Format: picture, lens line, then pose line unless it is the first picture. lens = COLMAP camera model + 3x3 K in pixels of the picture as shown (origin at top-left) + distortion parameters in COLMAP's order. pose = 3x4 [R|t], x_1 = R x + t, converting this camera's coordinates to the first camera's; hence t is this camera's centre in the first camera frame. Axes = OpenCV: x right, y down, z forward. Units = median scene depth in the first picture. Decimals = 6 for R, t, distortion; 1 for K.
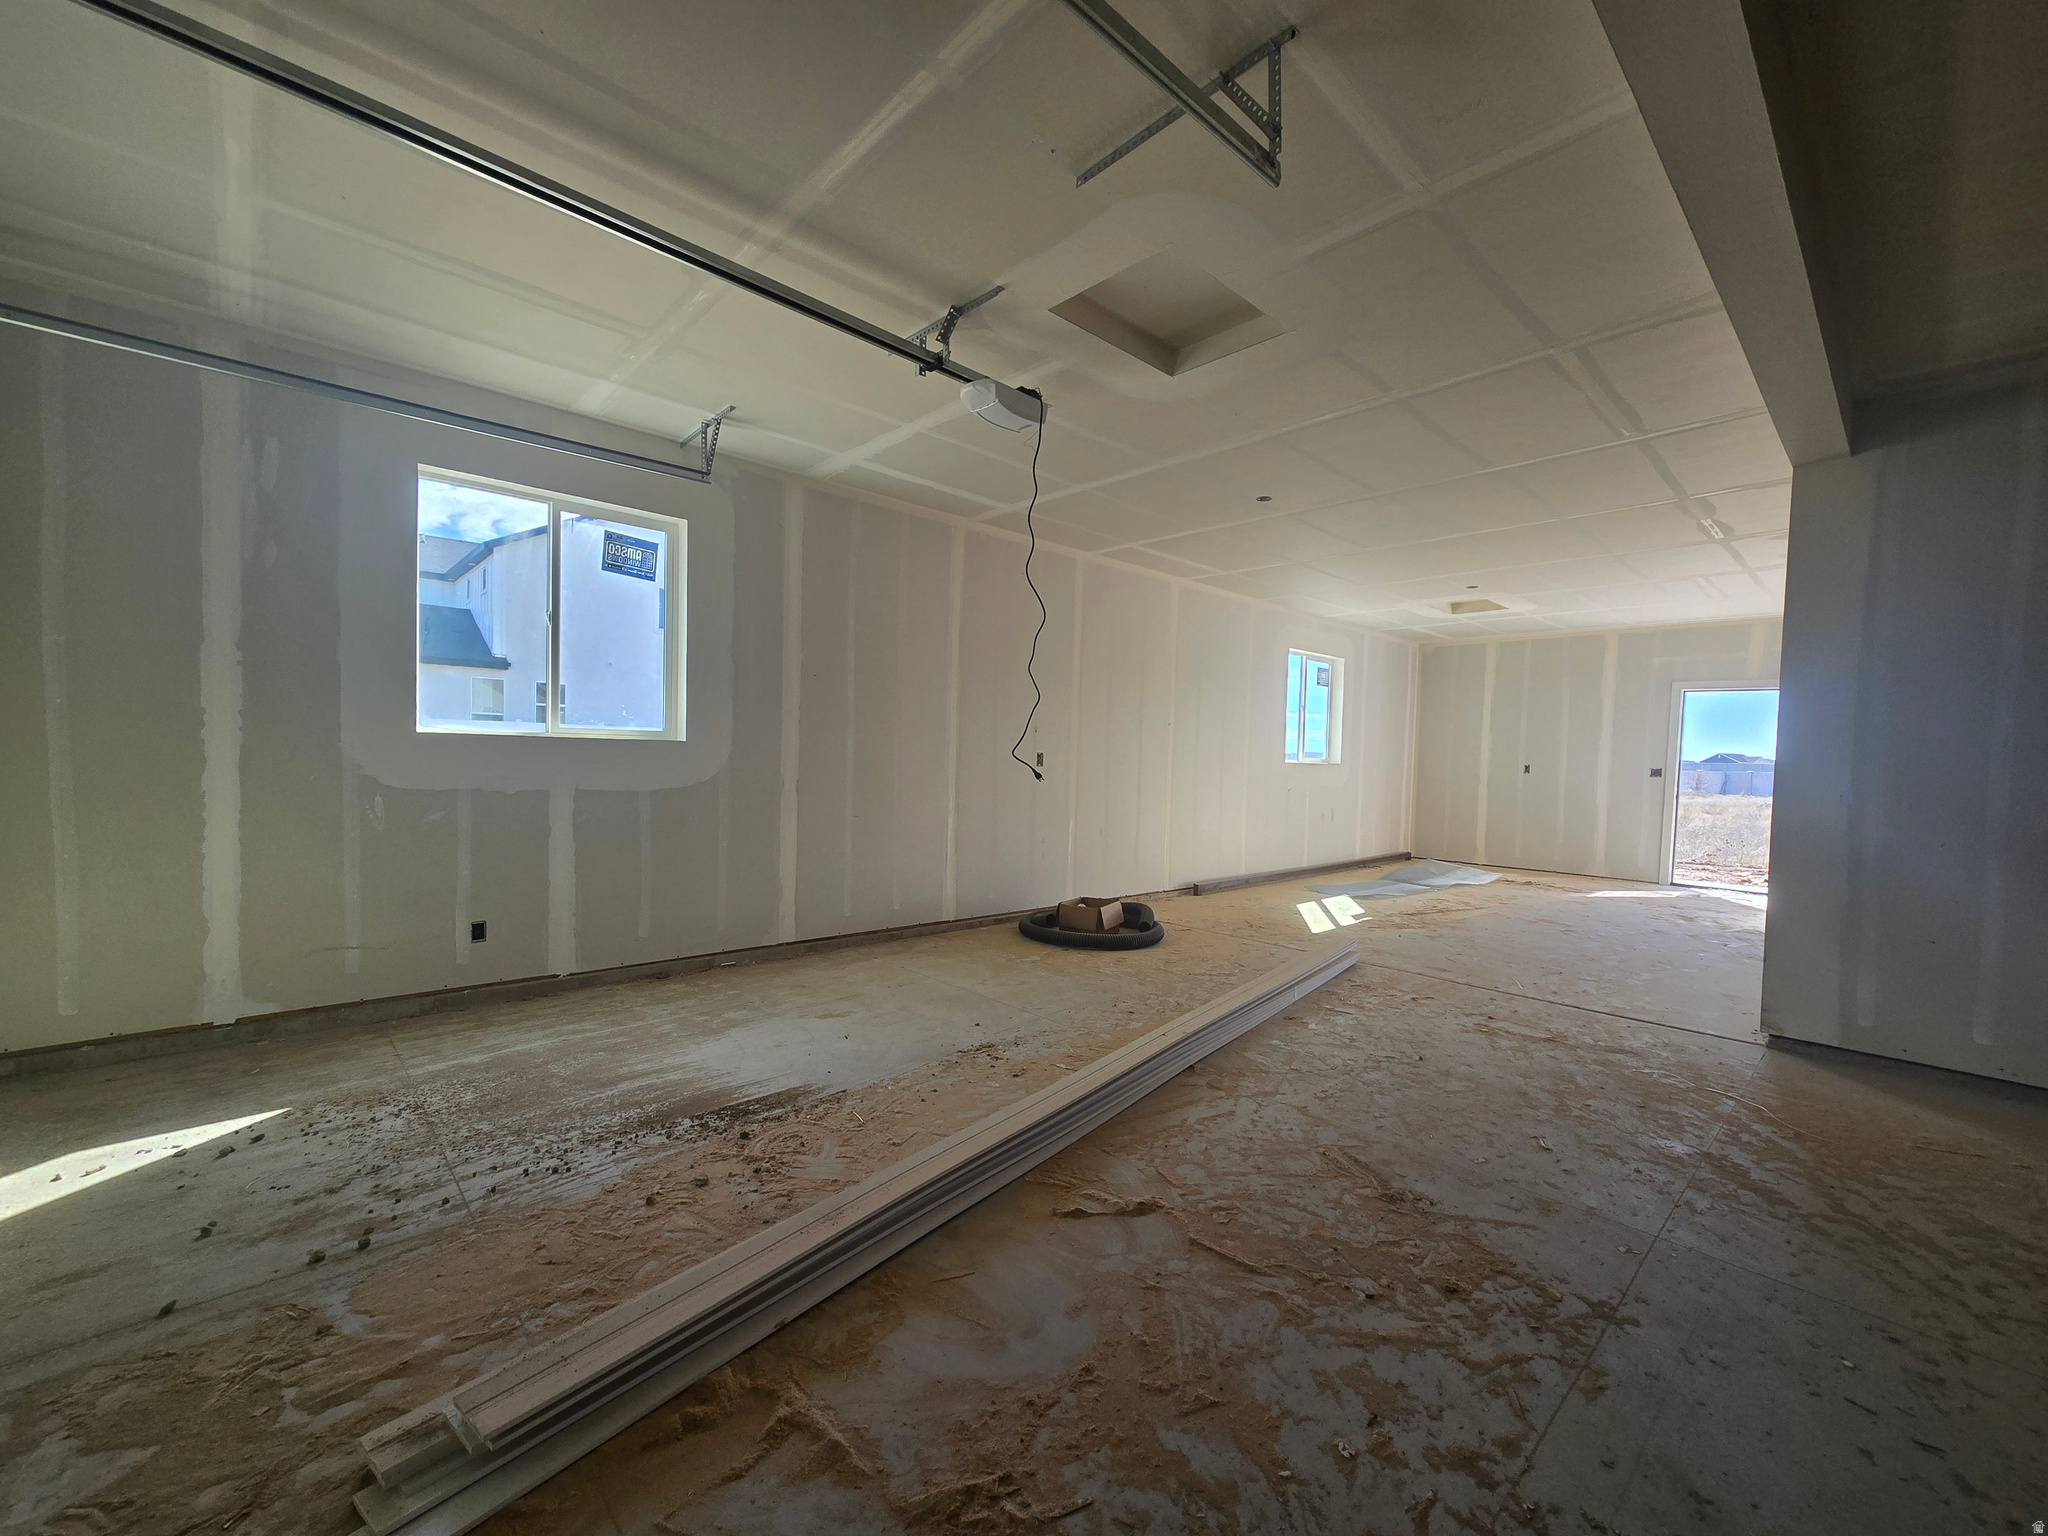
lens RADIAL K [[842.2, 0, 1017.9], [0, 842.2, 786.0], [0, 0, 1]] dist [-0.000110, 0.003872]
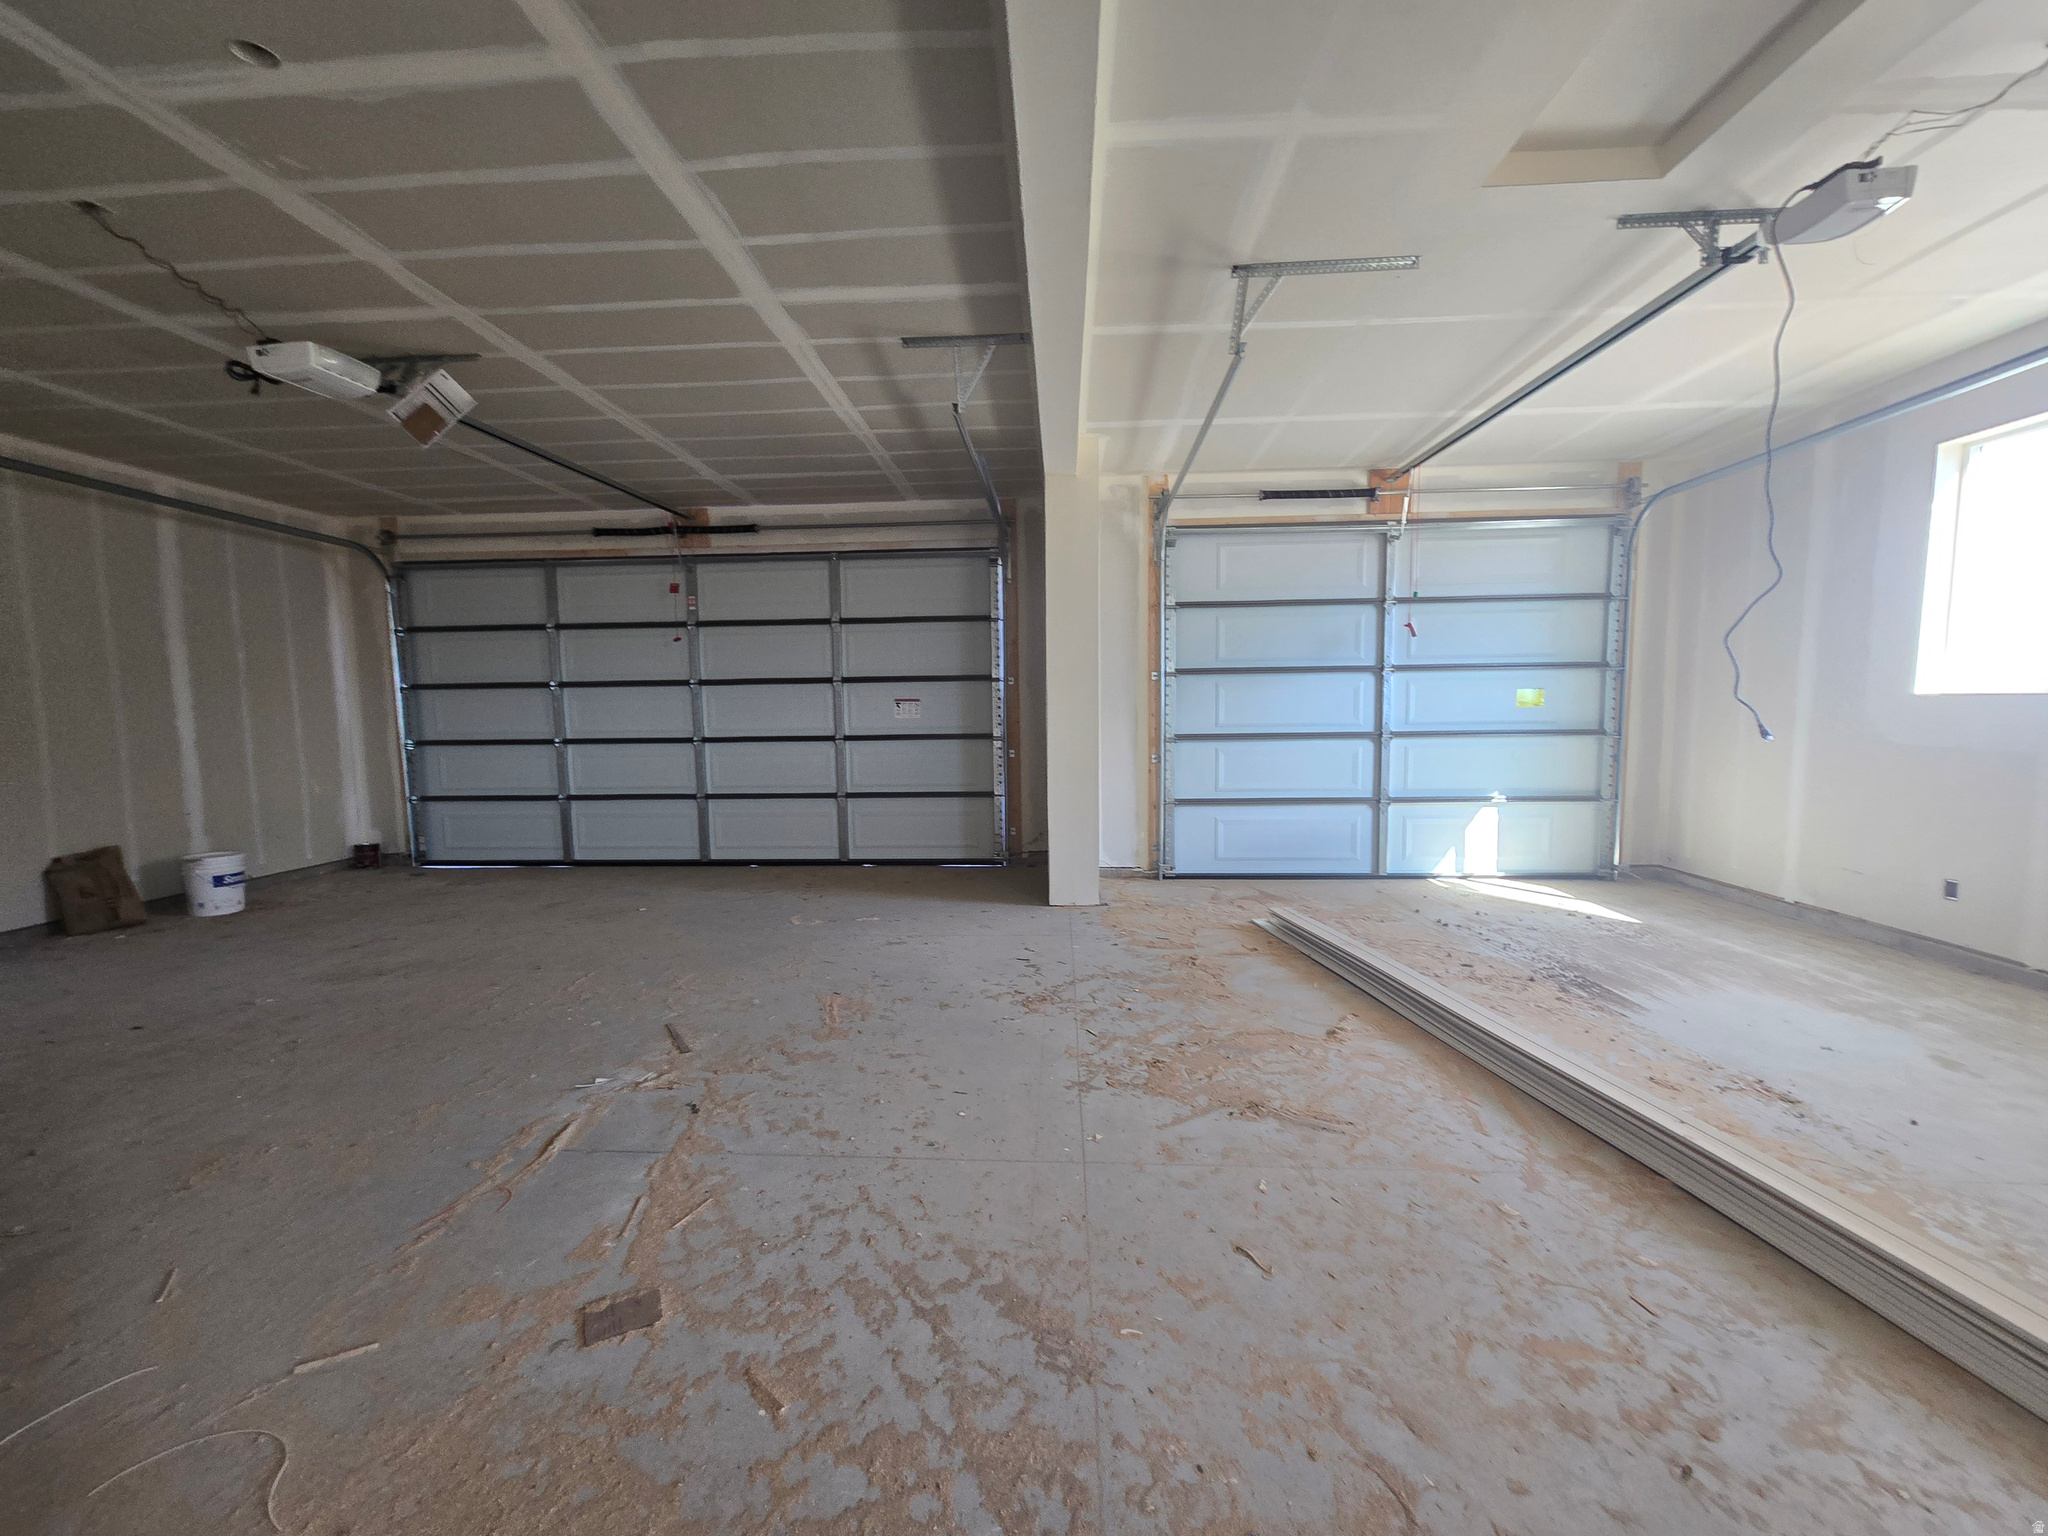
lens RADIAL K [[842.2, 0, 1017.9], [0, 842.2, 786.0], [0, 0, 1]] dist [-0.000110, 0.003872]
pose [[-0.716734, 0.047108, -0.695754, 1.286657], [-0.033996, 0.994169, 0.102334, -0.024617], [0.696518, 0.096999, -0.710953, 1.391282]]
